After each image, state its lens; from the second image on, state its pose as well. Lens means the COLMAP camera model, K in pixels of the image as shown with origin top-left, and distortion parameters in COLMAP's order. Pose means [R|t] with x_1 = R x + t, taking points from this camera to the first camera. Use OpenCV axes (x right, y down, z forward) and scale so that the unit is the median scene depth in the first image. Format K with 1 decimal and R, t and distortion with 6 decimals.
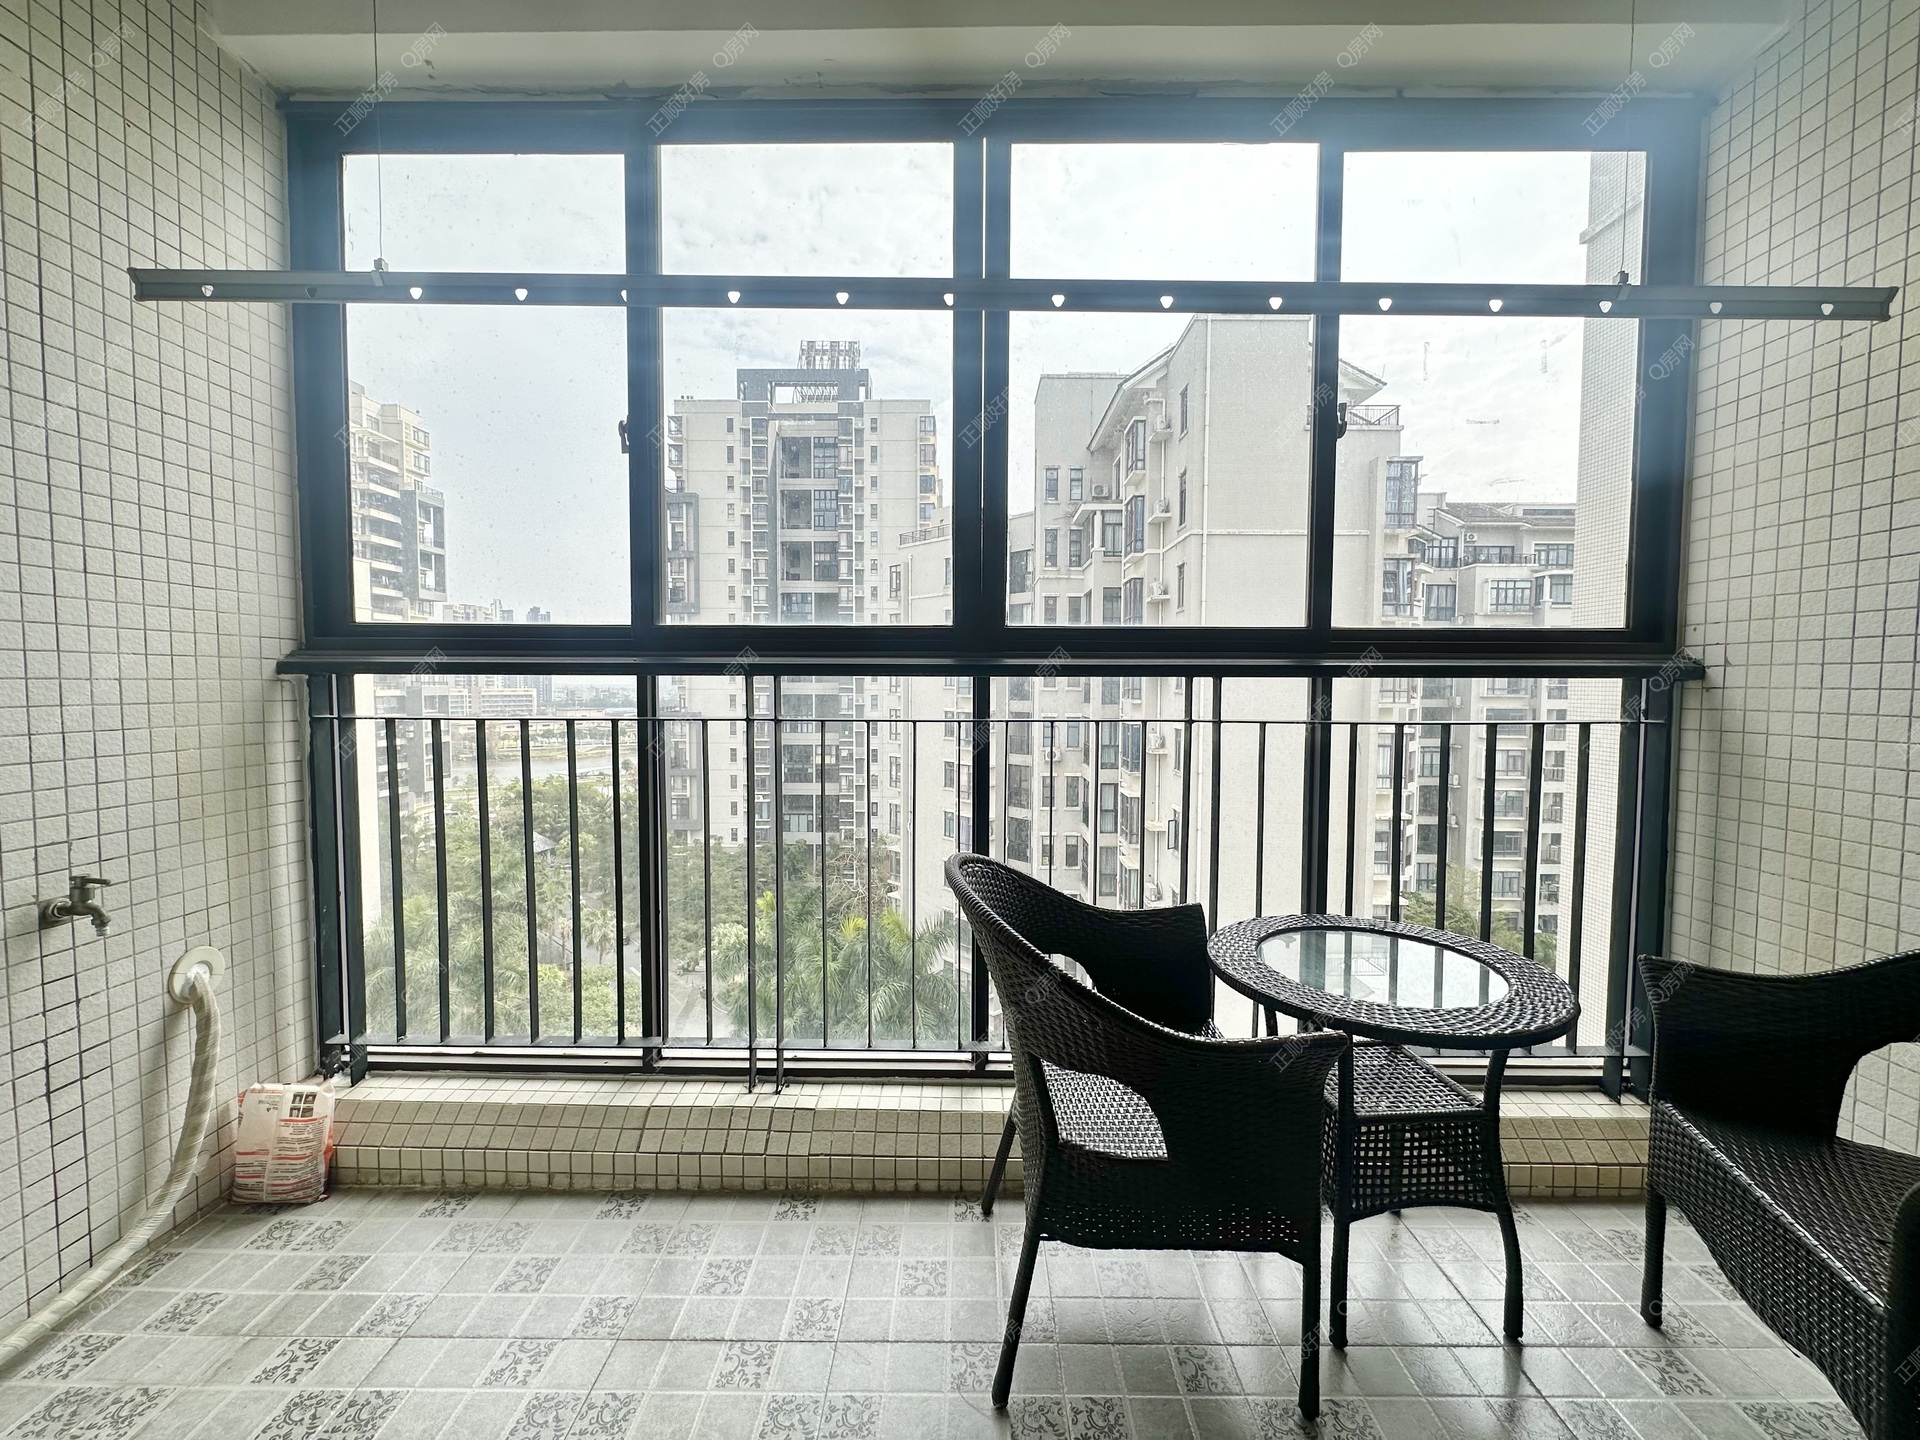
lens RADIAL K [[777.9, 0, 958.5], [0, 777.9, 713.2], [0, 0, 1]] dist [0.002767, 0.000590]
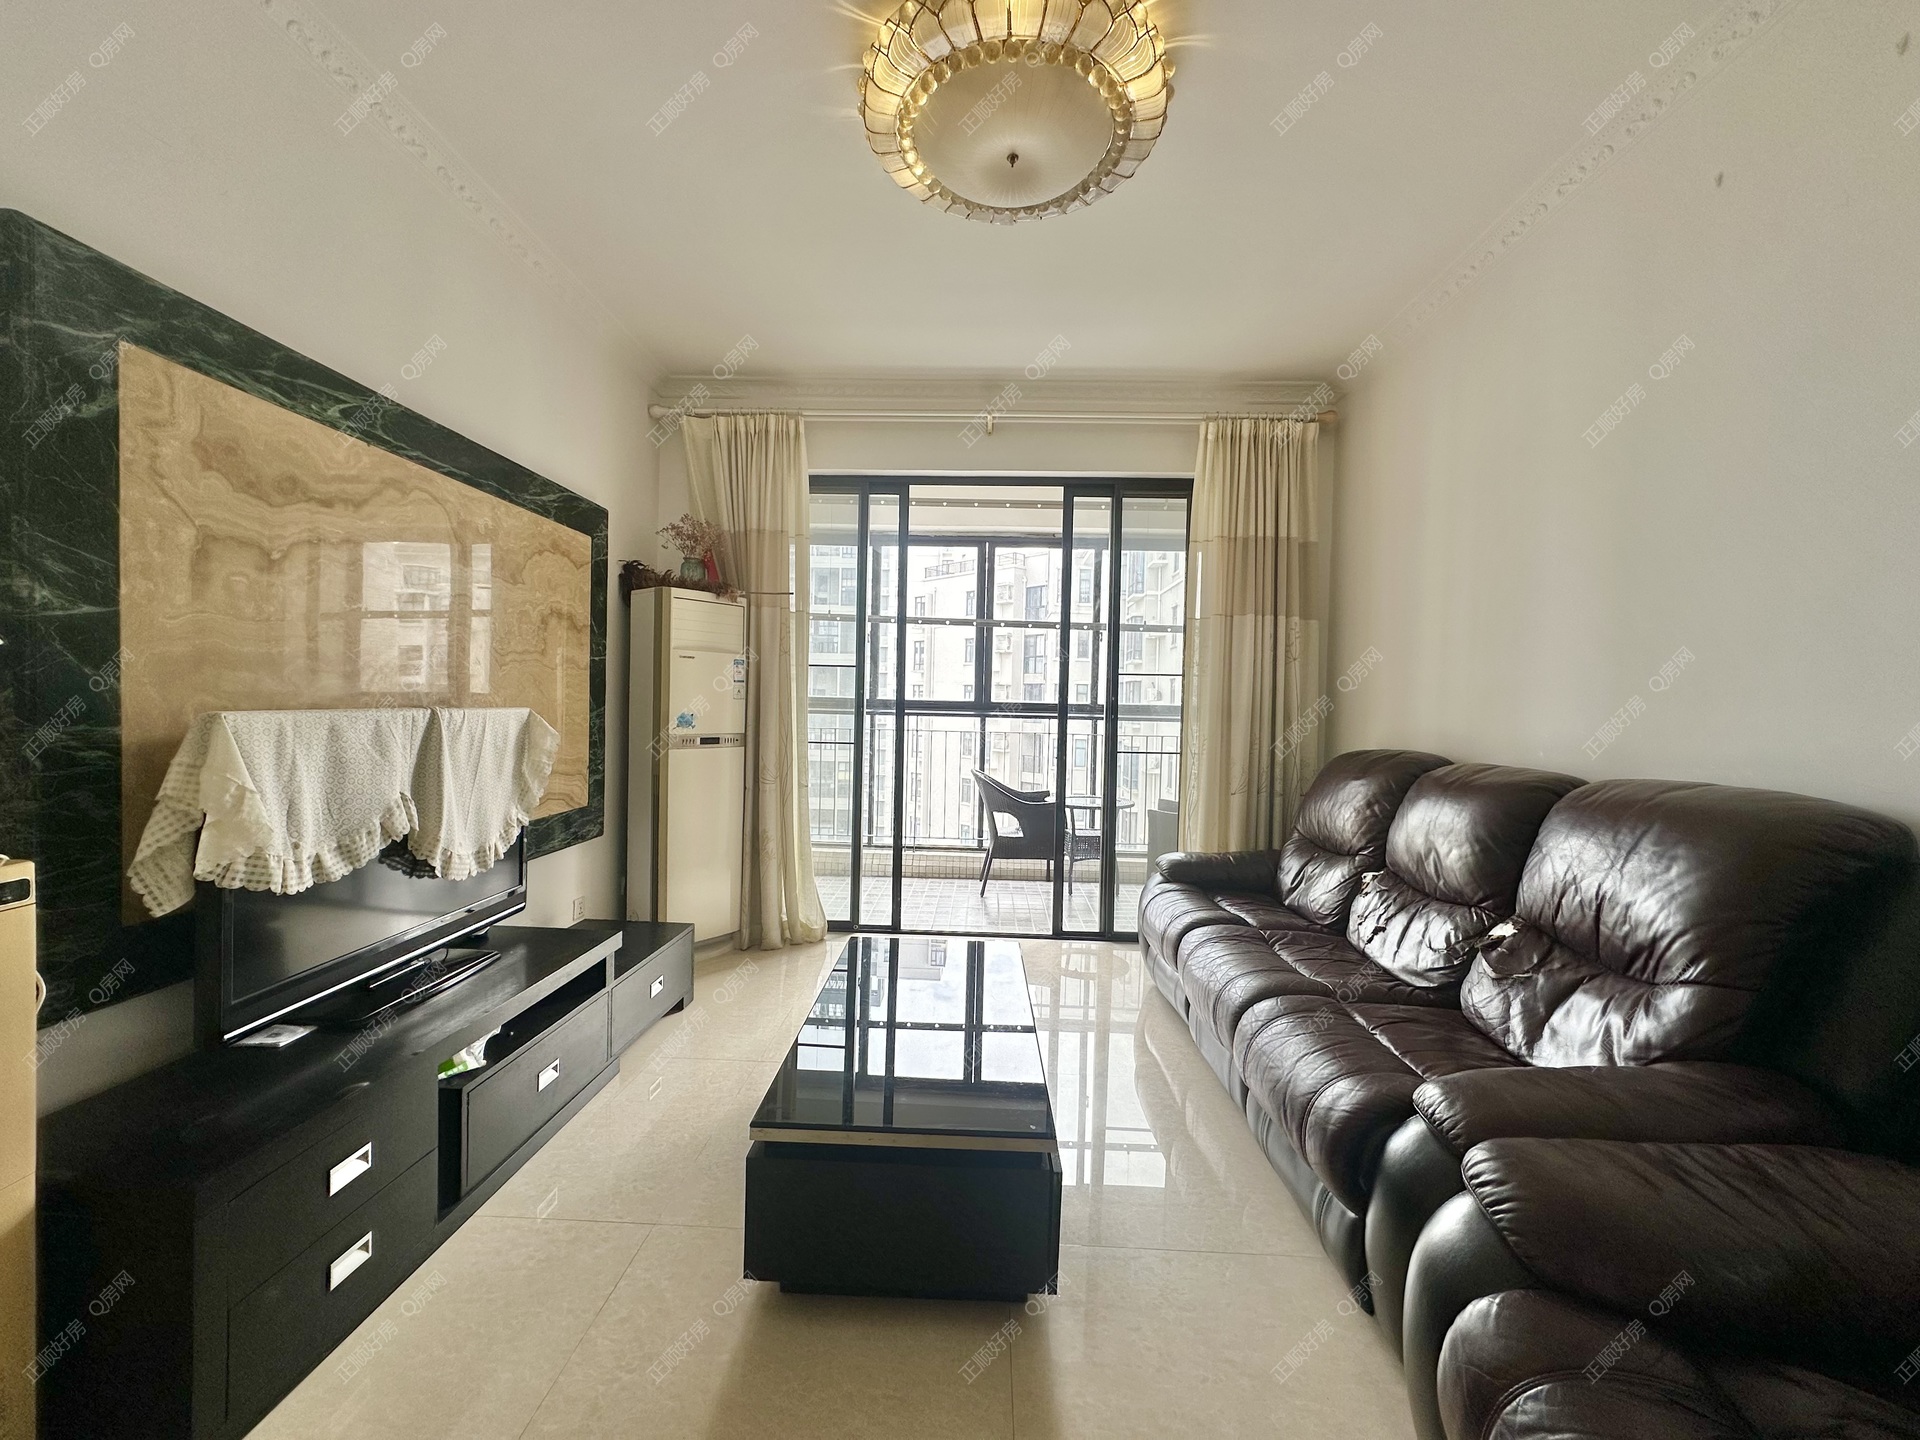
lens RADIAL K [[777.9, 0, 959.3], [0, 777.9, 723.1], [0, 0, 1]] dist [0.002767, 0.000590]
pose [[0.999470, 0.013185, -0.029768, 0.030856], [-0.014203, 0.999312, -0.034248, 0.079527], [0.029296, 0.034653, 0.998970, -2.053417]]
